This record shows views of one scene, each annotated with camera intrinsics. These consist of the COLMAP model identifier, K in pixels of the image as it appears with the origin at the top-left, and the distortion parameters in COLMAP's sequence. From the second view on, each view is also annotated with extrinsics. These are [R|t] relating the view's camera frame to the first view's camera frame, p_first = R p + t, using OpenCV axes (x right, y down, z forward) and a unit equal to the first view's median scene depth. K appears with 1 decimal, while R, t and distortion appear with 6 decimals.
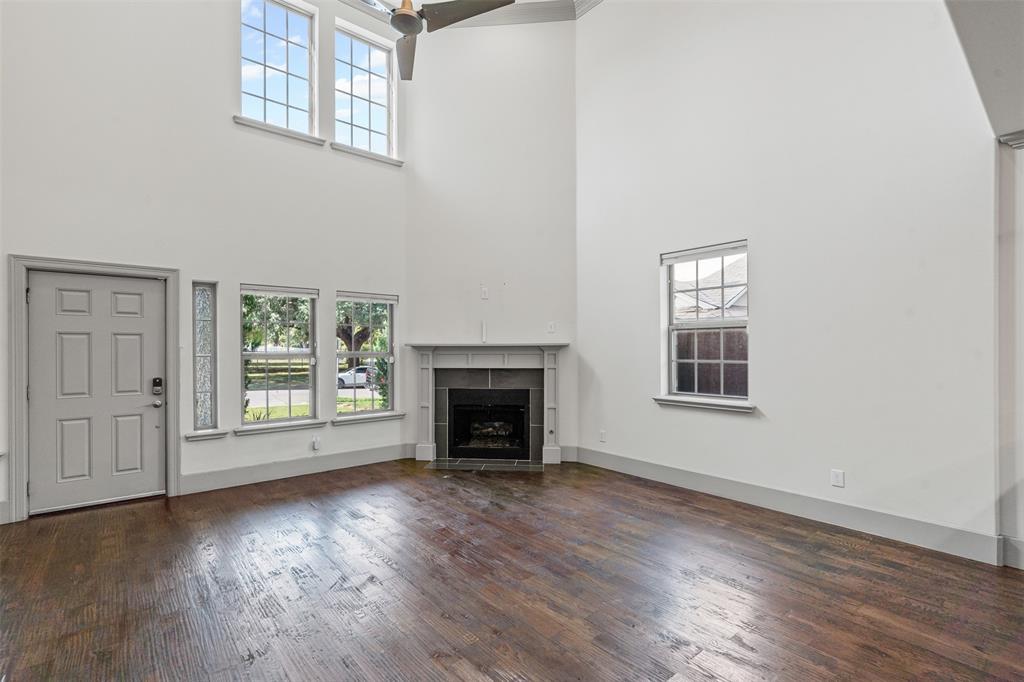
lens RADIAL K [[478.0, 0, 512.5], [0, 478.0, 352.5], [0, 0, 1]] dist [0.001399, 0.000225]
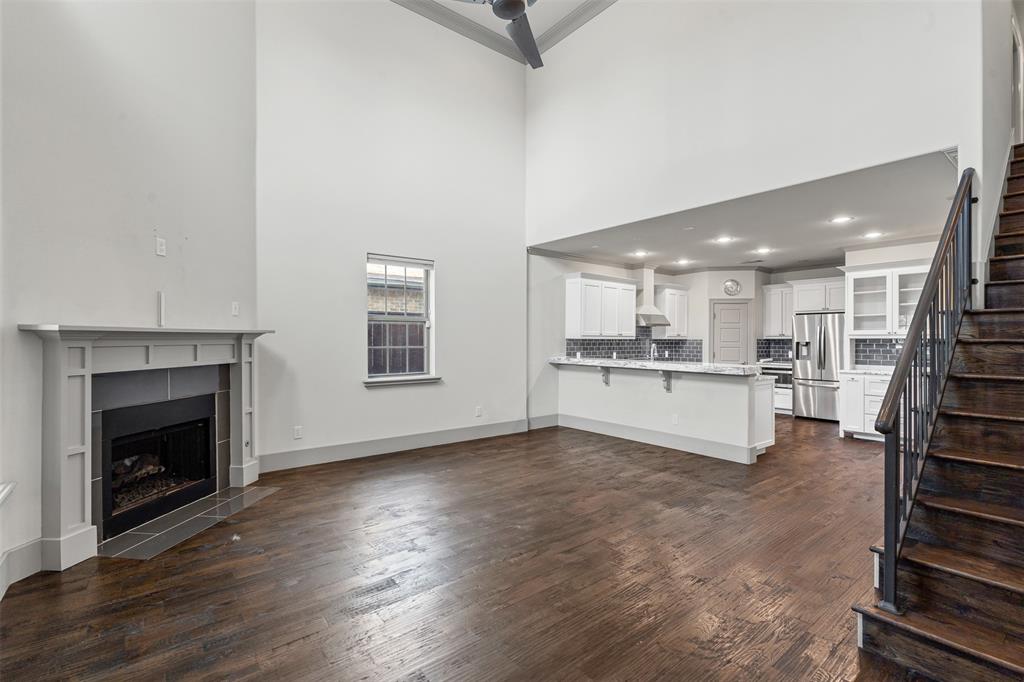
lens RADIAL K [[478.0, 0, 505.9], [0, 478.0, 339.4], [0, 0, 1]] dist [0.001399, 0.000225]
pose [[0.007511, -0.002588, 0.999968, -0.860536], [0.005358, 0.999982, 0.002547, -0.003614], [-0.999957, 0.005338, 0.007524, 0.711477]]
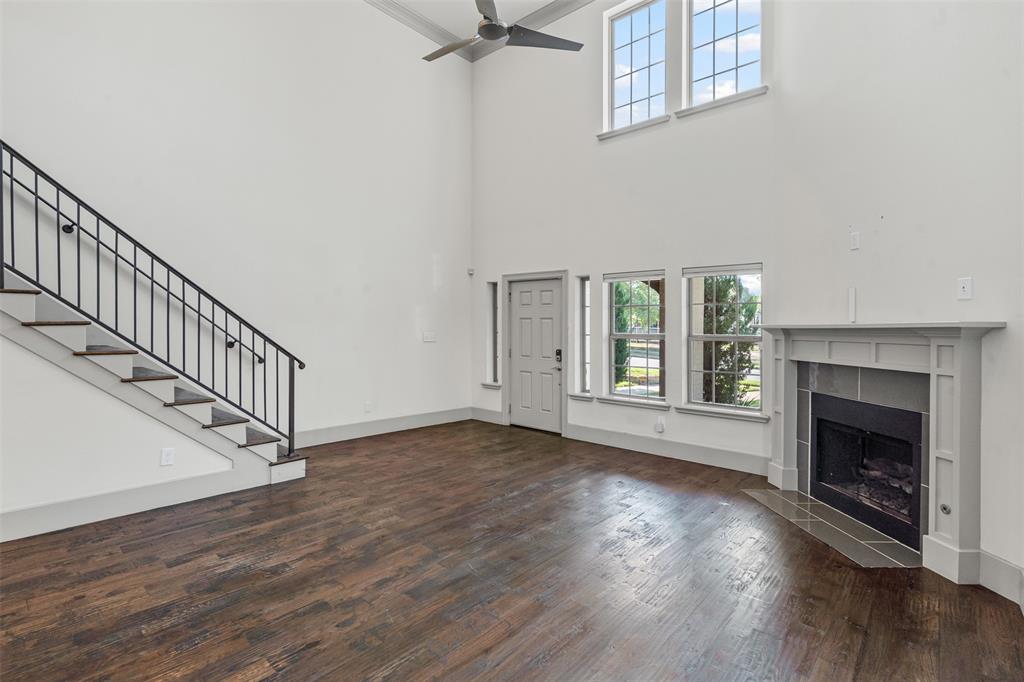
lens RADIAL K [[478.0, 0, 502.8], [0, 478.0, 335.4], [0, 0, 1]] dist [0.001399, 0.000225]
pose [[0.152745, 0.018458, -0.988093, 0.596116], [-0.022414, 0.999633, 0.015208, -0.004890], [0.988011, 0.019824, 0.153103, 0.607991]]
